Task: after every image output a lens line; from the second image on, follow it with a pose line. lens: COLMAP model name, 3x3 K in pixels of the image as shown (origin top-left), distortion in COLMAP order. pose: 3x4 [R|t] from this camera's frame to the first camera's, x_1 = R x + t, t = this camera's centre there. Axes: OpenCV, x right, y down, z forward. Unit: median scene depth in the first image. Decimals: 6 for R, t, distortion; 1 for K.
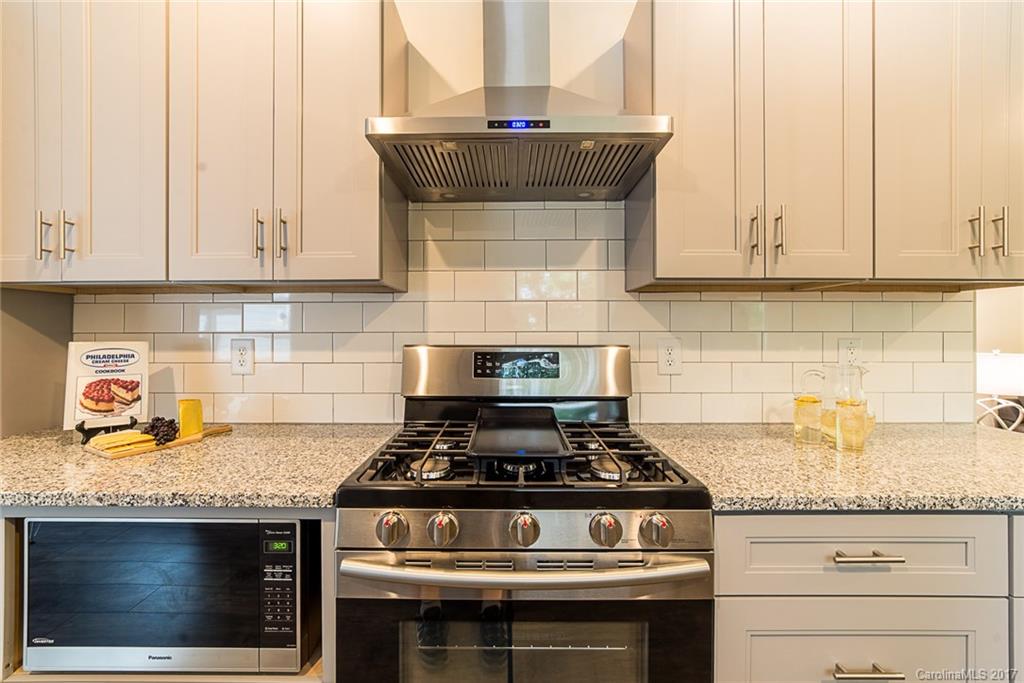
lens RADIAL K [[419.5, 0, 510.6], [0, 419.5, 337.8], [0, 0, 1]] dist [0.003695, 0.000860]
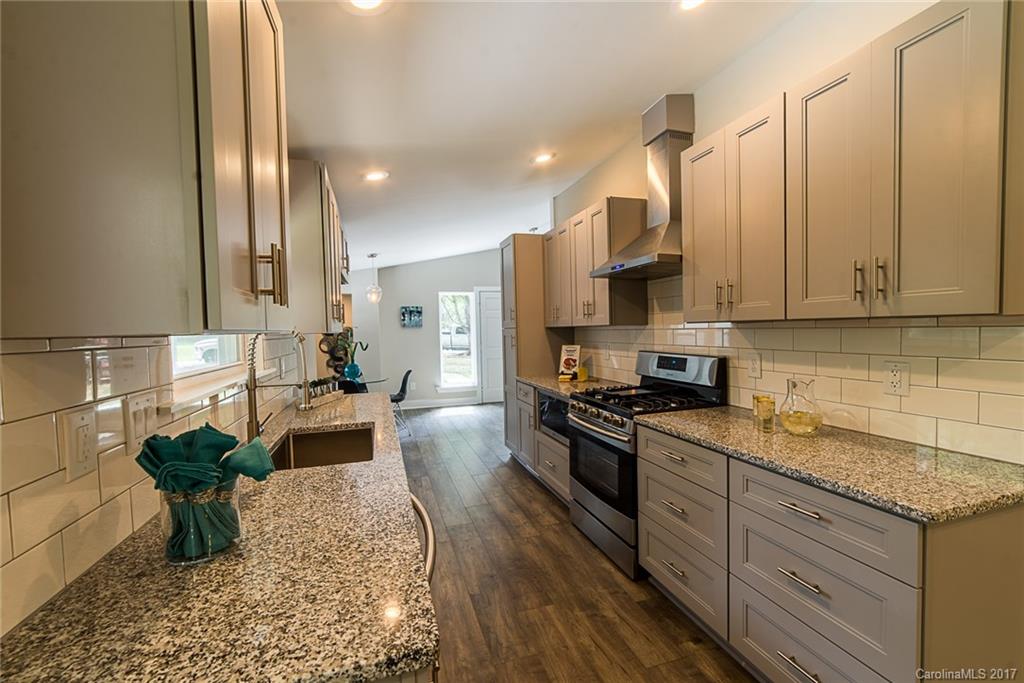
lens RADIAL K [[419.5, 0, 513.1], [0, 419.5, 344.9], [0, 0, 1]] dist [0.003695, 0.000860]
pose [[0.309566, 0.028334, -0.950456, 1.764876], [0.006542, 0.999469, 0.031926, -0.094157], [0.950855, -0.016101, 0.309217, -0.315592]]
